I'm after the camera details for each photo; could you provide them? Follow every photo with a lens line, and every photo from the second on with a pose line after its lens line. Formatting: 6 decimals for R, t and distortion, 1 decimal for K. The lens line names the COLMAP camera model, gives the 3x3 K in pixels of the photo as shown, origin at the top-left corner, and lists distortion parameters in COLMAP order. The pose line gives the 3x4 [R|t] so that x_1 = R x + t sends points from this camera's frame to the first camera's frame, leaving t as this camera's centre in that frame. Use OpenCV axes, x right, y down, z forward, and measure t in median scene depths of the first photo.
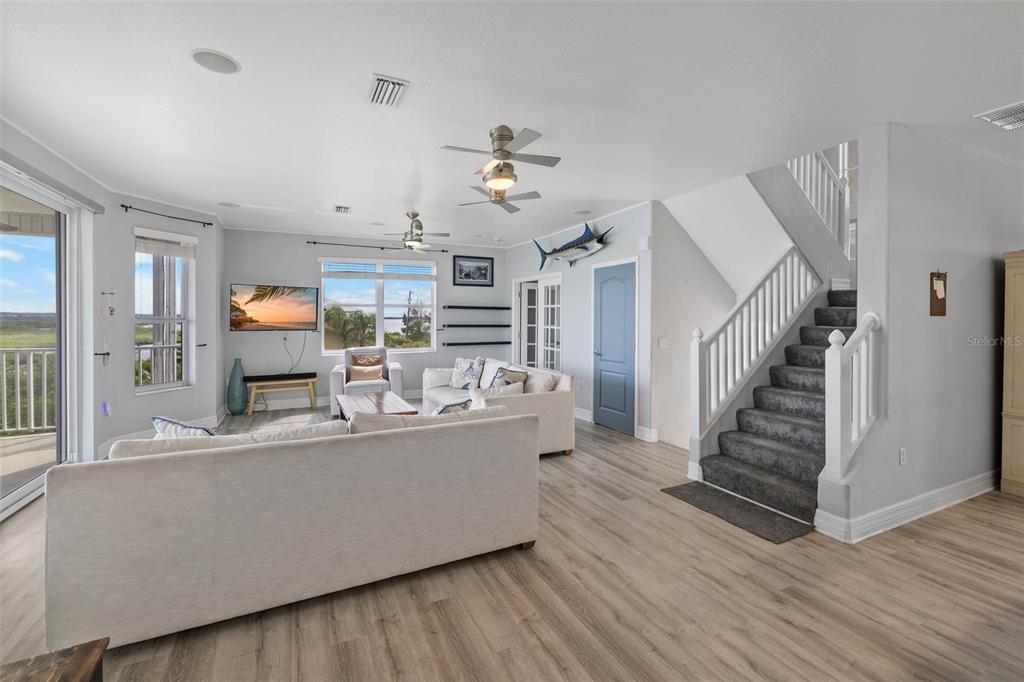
lens RADIAL K [[437.2, 0, 512.6], [0, 437.2, 339.3], [0, 0, 1]] dist [0.002293, -0.000168]
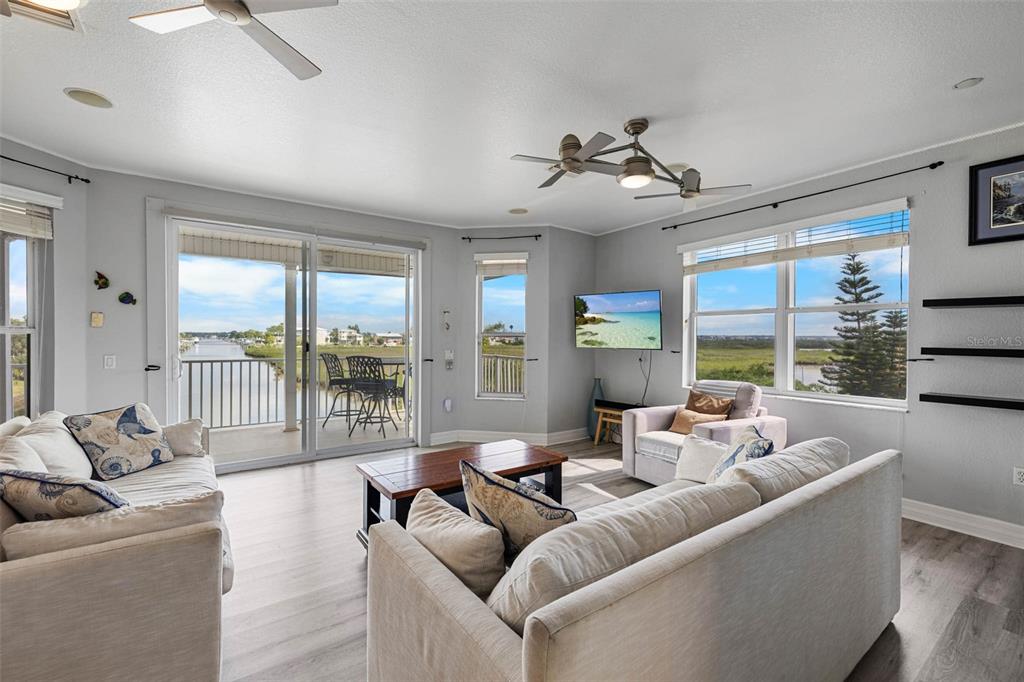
lens RADIAL K [[432.8, 0, 507.9], [0, 432.8, 340.3], [0, 0, 1]] dist [-0.000818, -0.000220]
pose [[0.167663, 0.004429, -0.985834, 0.176240], [-0.050949, 0.998693, -0.004178, -0.017204], [0.984527, 0.050927, 0.167669, 0.547457]]
